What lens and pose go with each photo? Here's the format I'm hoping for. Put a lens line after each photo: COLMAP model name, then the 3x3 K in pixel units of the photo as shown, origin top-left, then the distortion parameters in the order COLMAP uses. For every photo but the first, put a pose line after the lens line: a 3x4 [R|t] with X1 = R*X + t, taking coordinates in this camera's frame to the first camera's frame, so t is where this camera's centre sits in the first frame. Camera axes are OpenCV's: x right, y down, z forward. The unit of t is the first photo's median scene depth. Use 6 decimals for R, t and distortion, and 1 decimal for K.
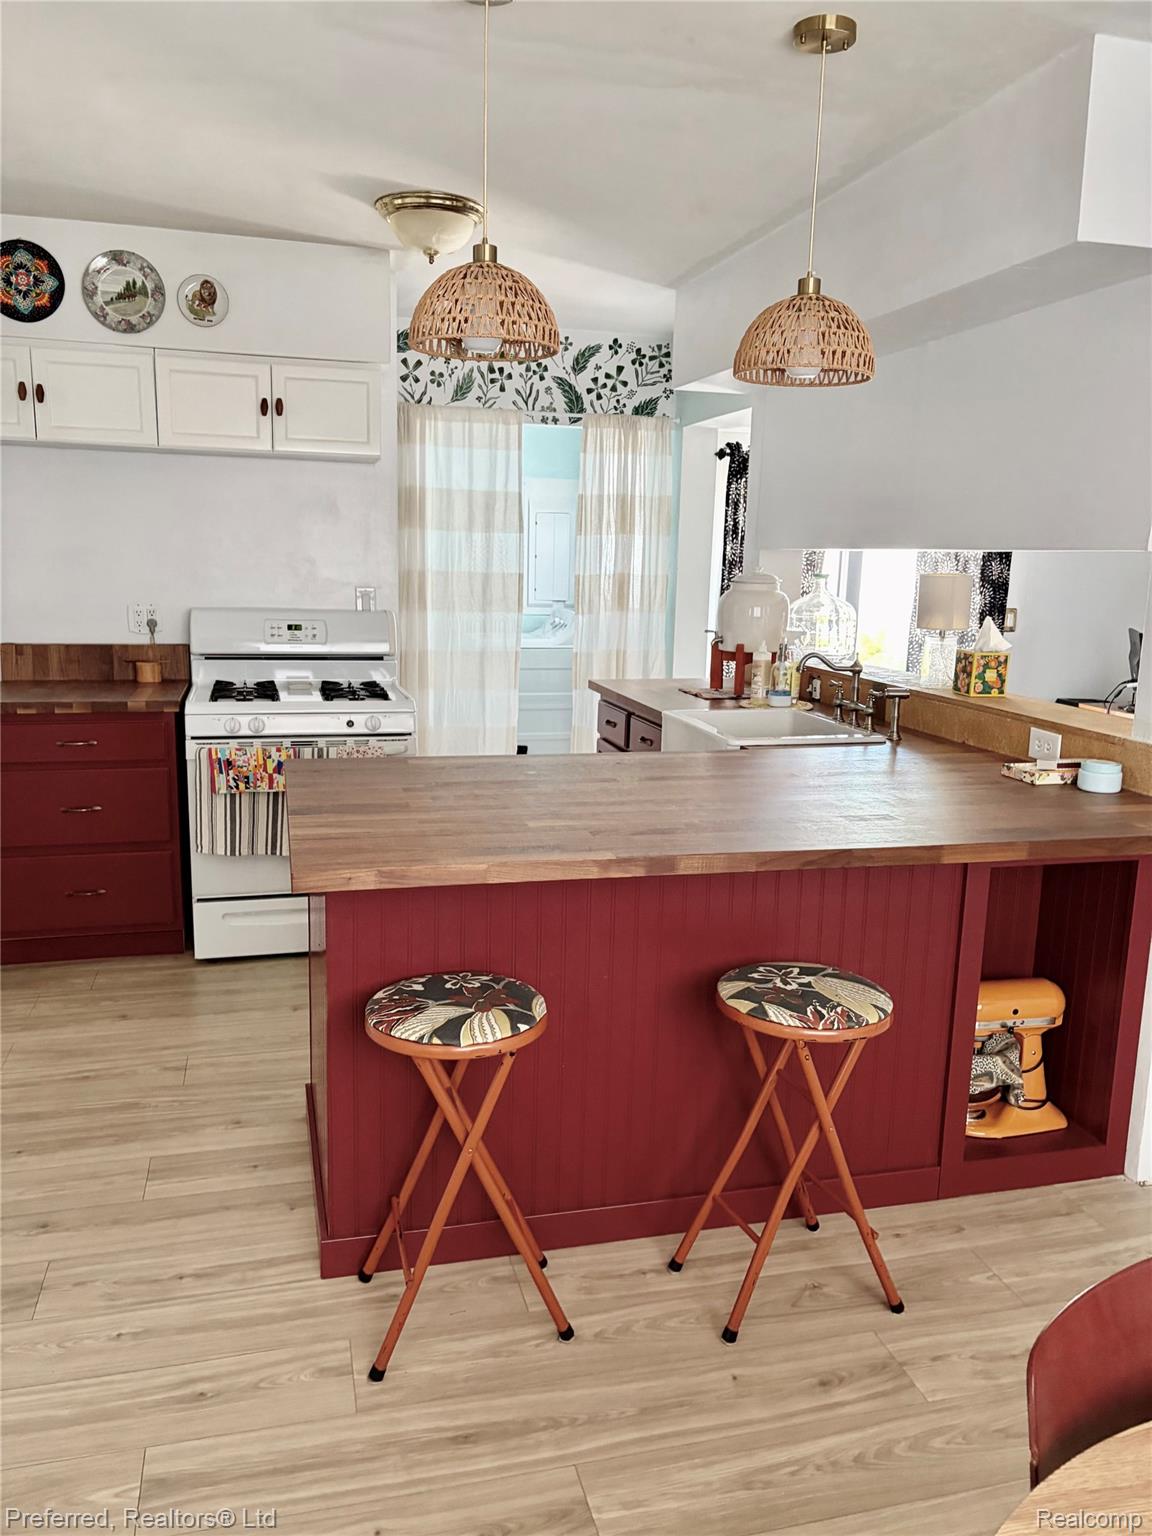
lens RADIAL K [[1158.1, 0, 574.0], [0, 1158.1, 783.8], [0, 0, 1]] dist [0.061463, -0.075261]
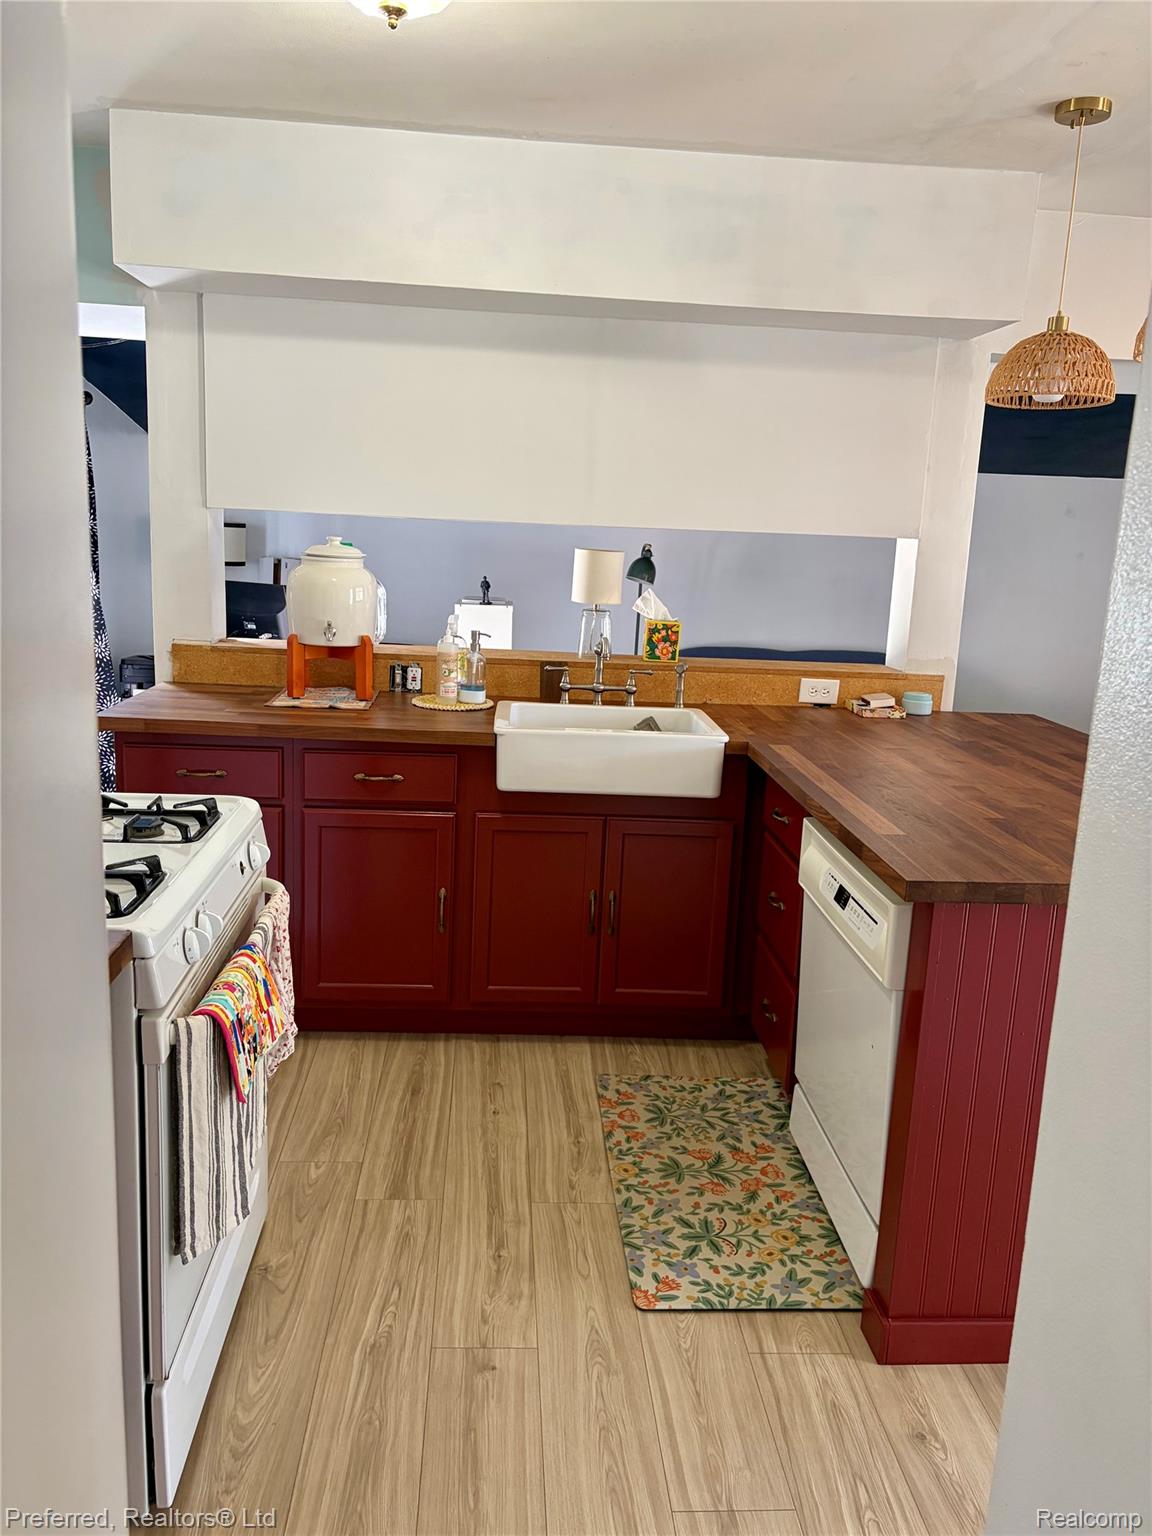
lens RADIAL K [[1158.1, 0, 558.4], [0, 1158.1, 799.1], [0, 0, 1]] dist [0.061463, -0.075261]
pose [[0.198943, -0.239299, 0.950346, -0.999876], [0.154918, 0.965216, 0.210613, -0.259524], [-0.967689, 0.105325, 0.229095, 1.128168]]
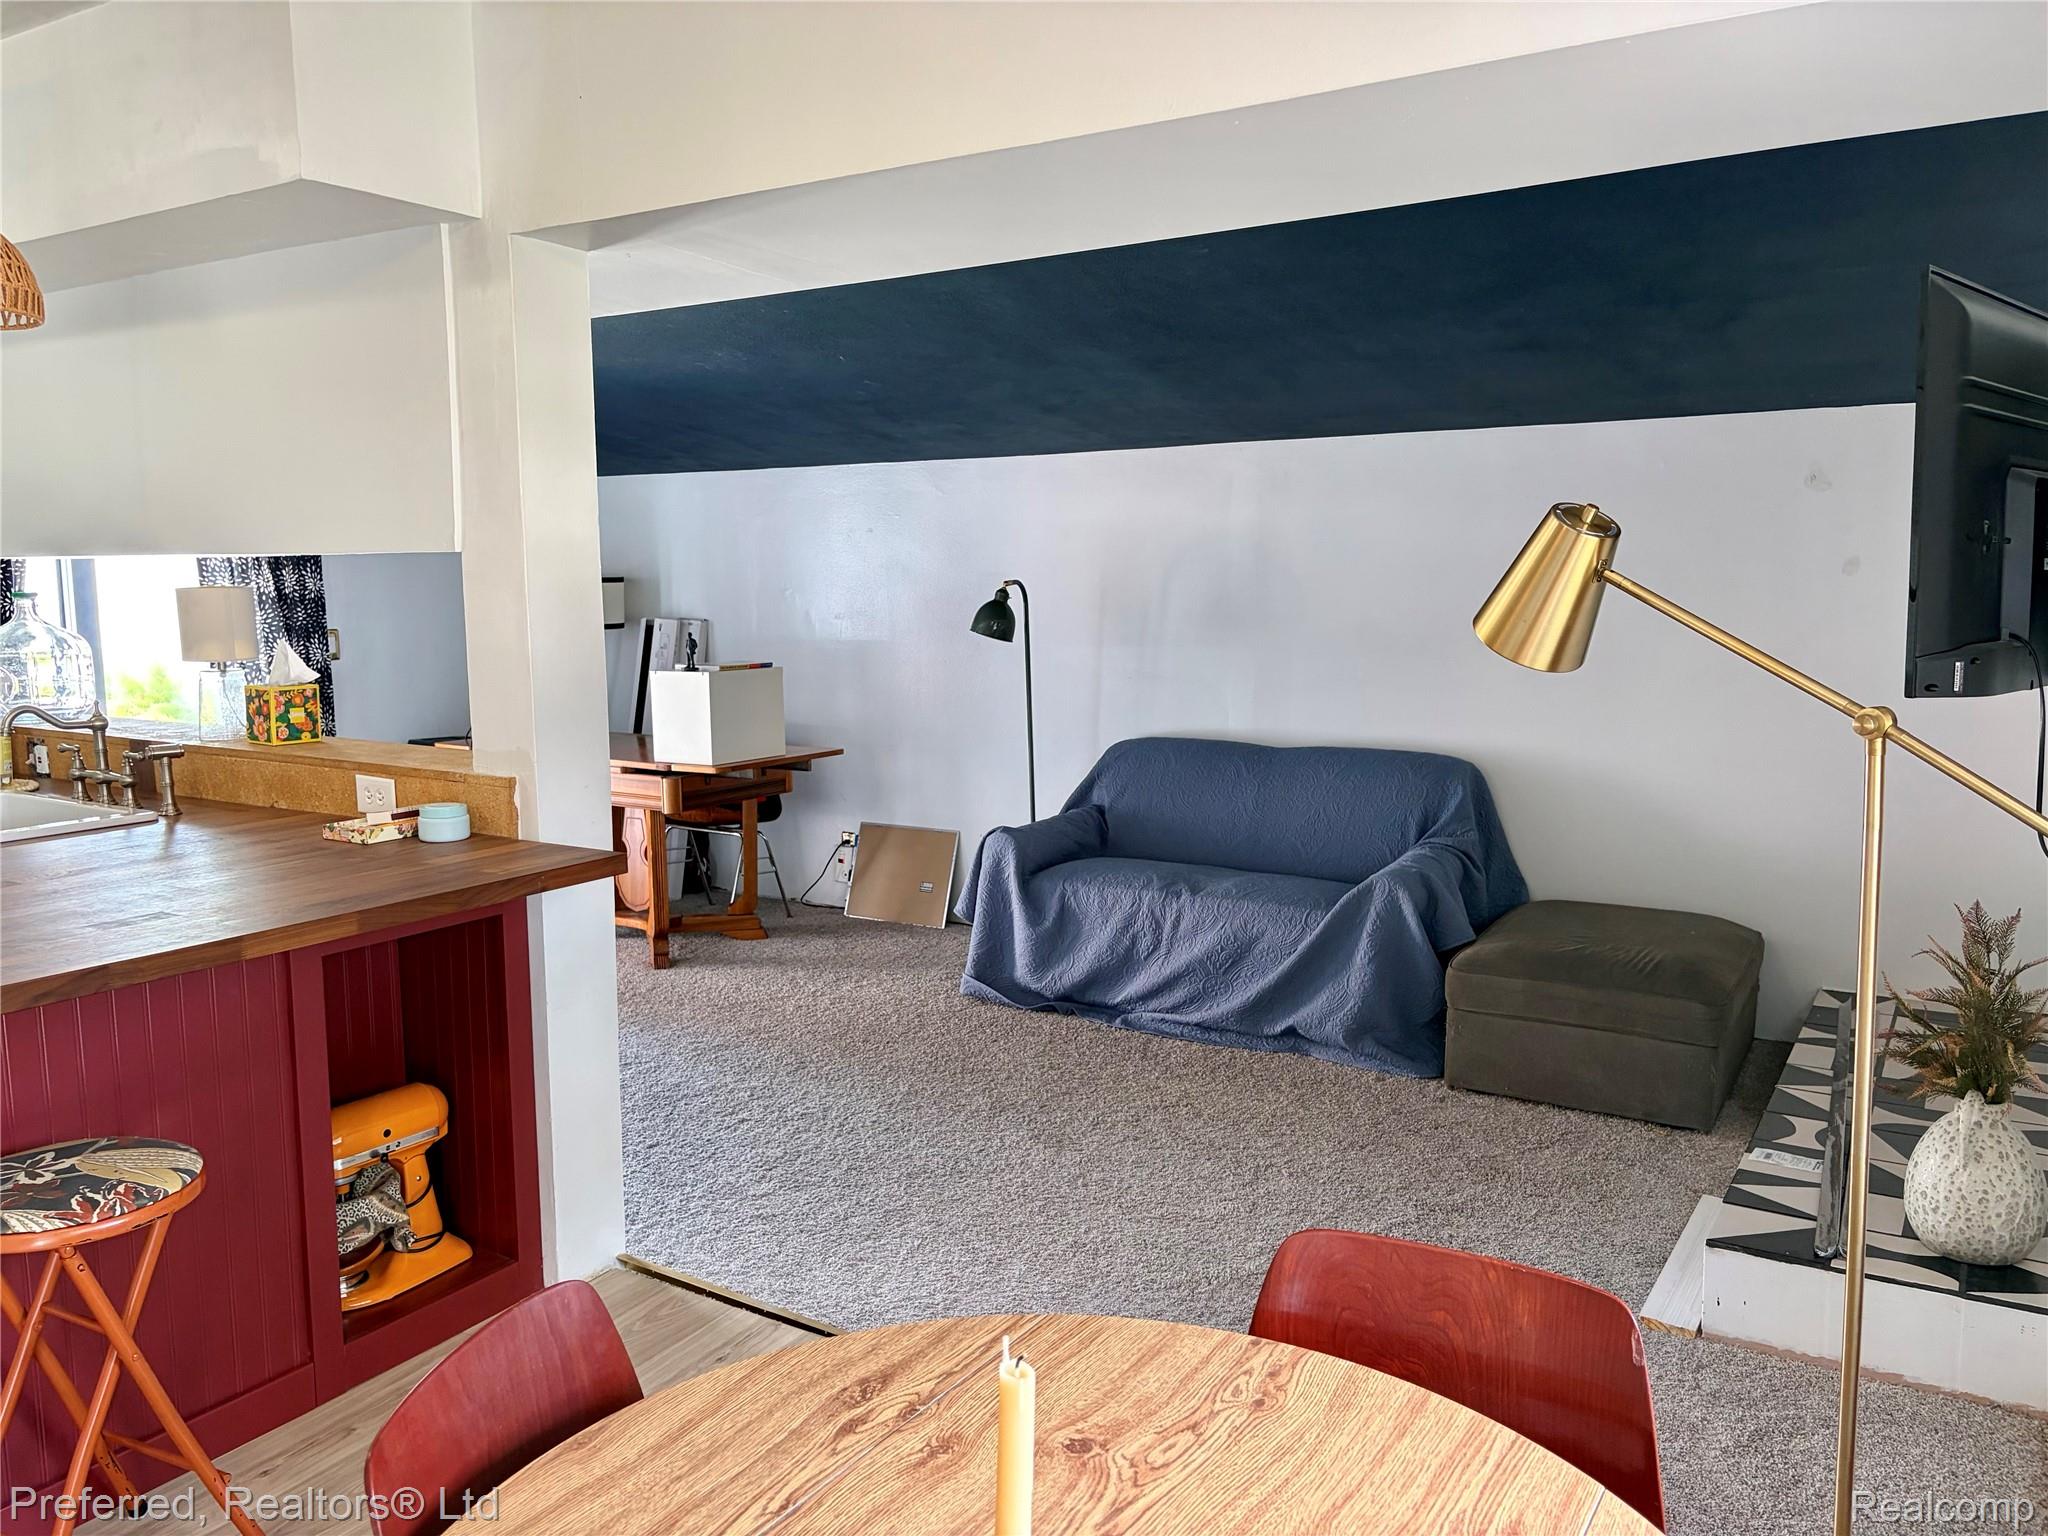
lens RADIAL K [[1544.2, 0, 1023.9], [0, 1544.2, 771.9], [0, 0, 1]] dist [0.061463, -0.075261]
pose [[0.724651, -0.117958, 0.678945, 0.004968], [0.157116, 0.987573, 0.003886, 0.019089], [-0.670966, 0.103857, 0.734179, -0.088058]]
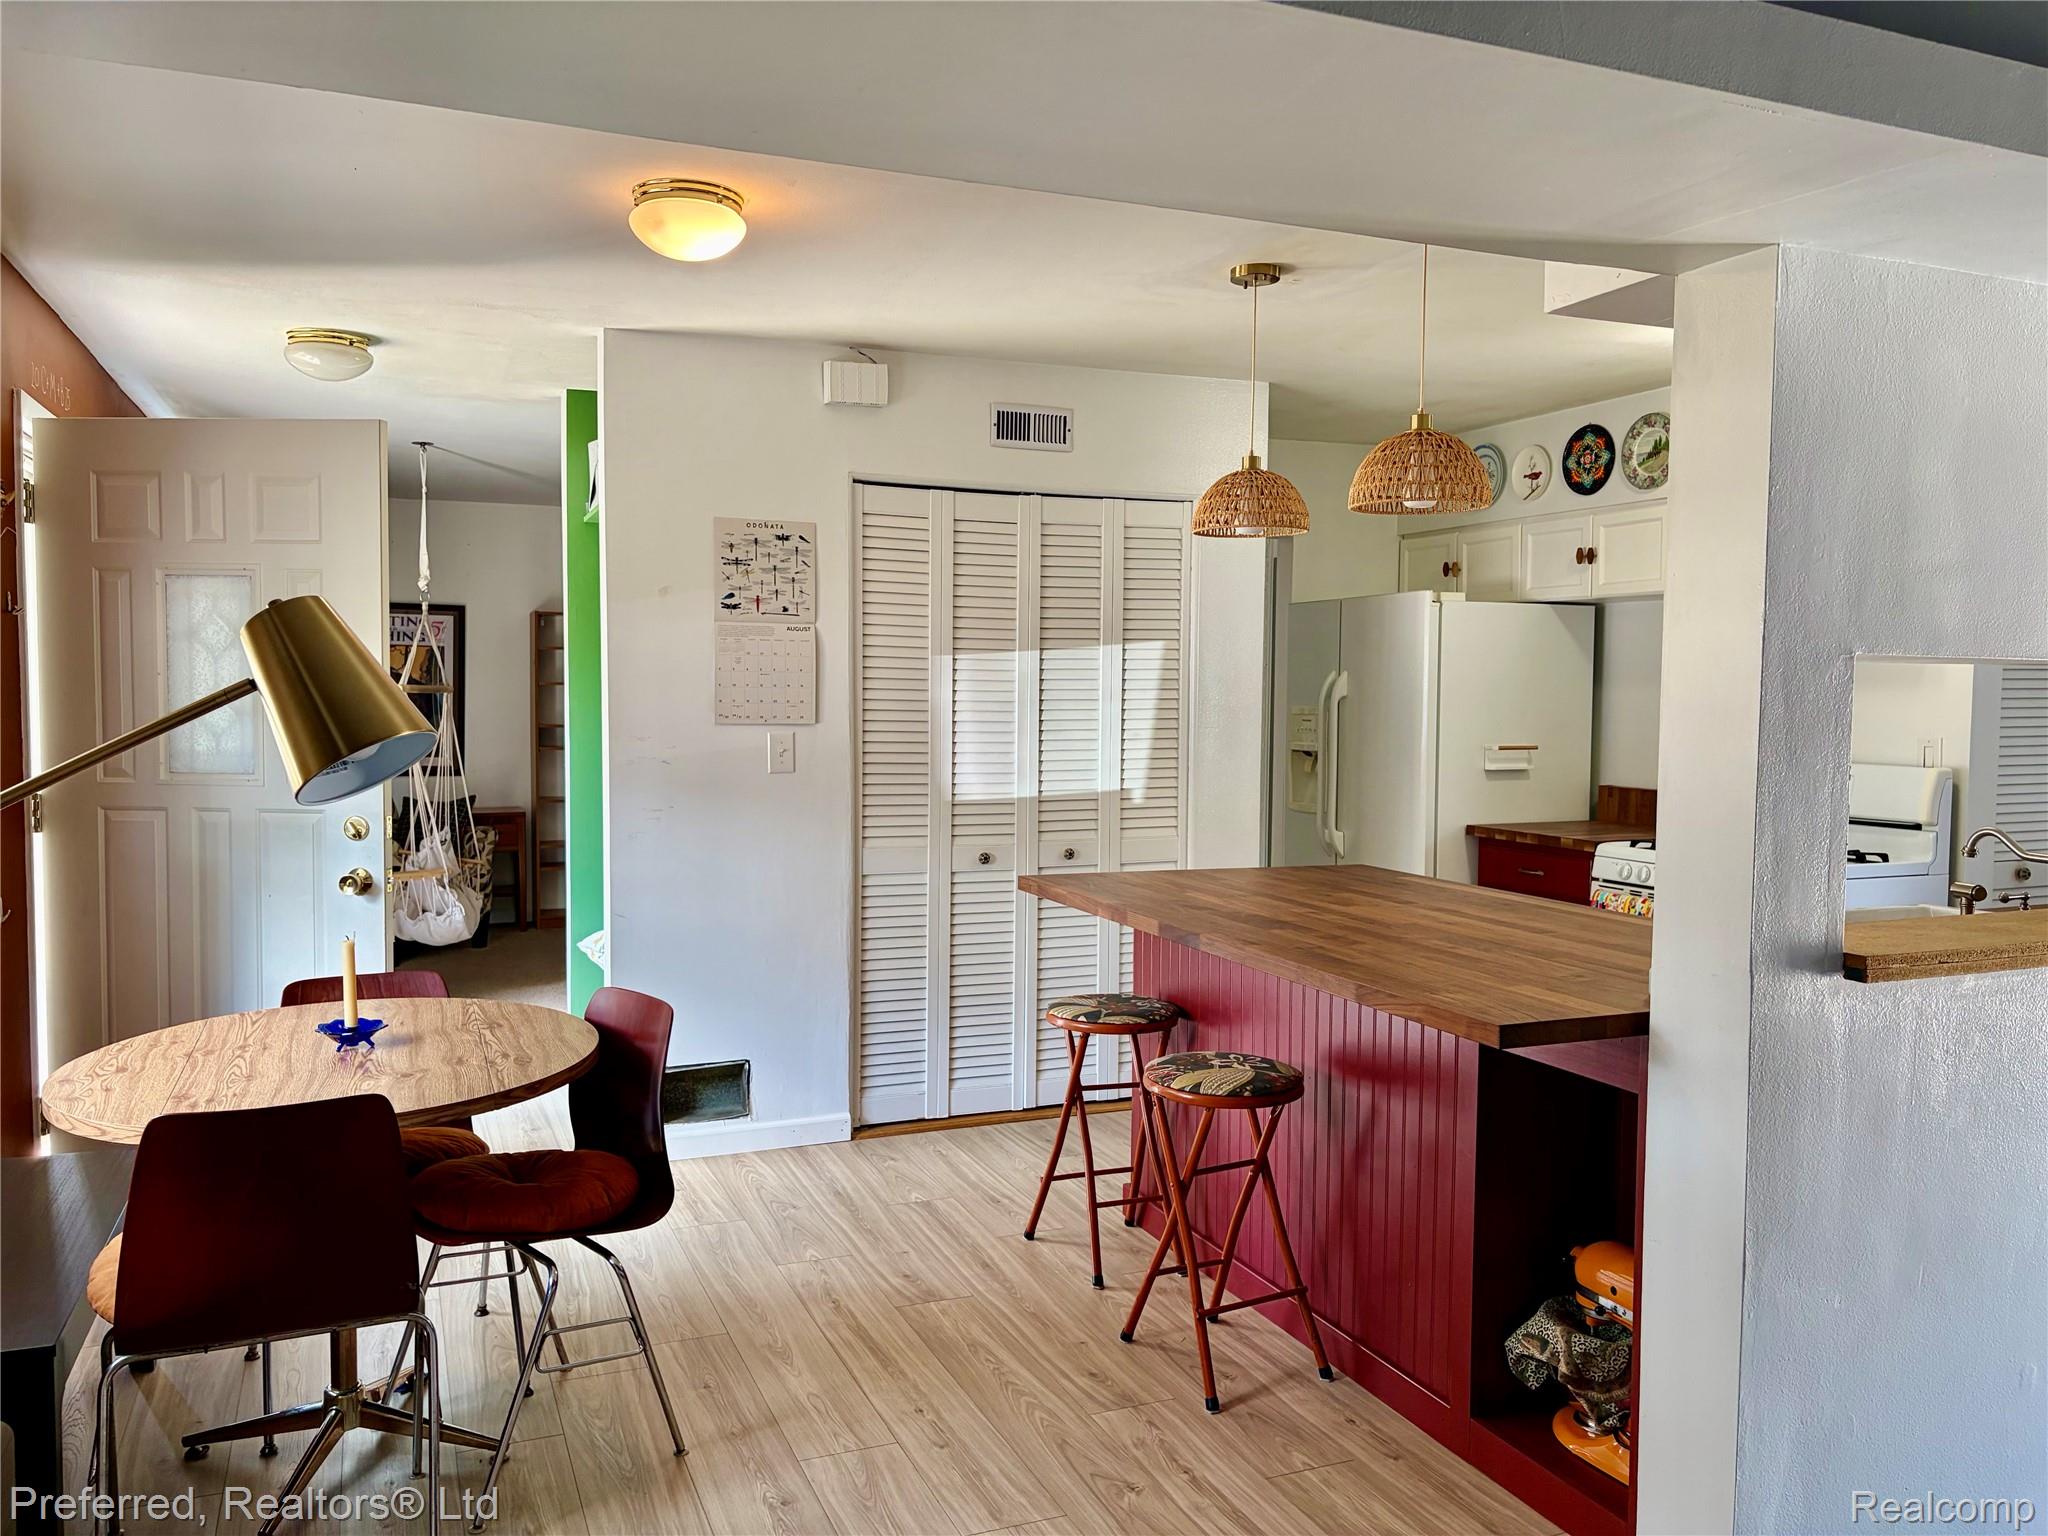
lens RADIAL K [[1544.2, 0, 1012.4], [0, 1544.2, 778.6], [0, 0, 1]] dist [0.061463, -0.075261]
pose [[0.136083, 0.037250, -0.989997, 1.360686], [-0.194296, 0.980890, 0.010200, -0.058732], [0.971458, 0.190964, 0.140720, 0.464045]]
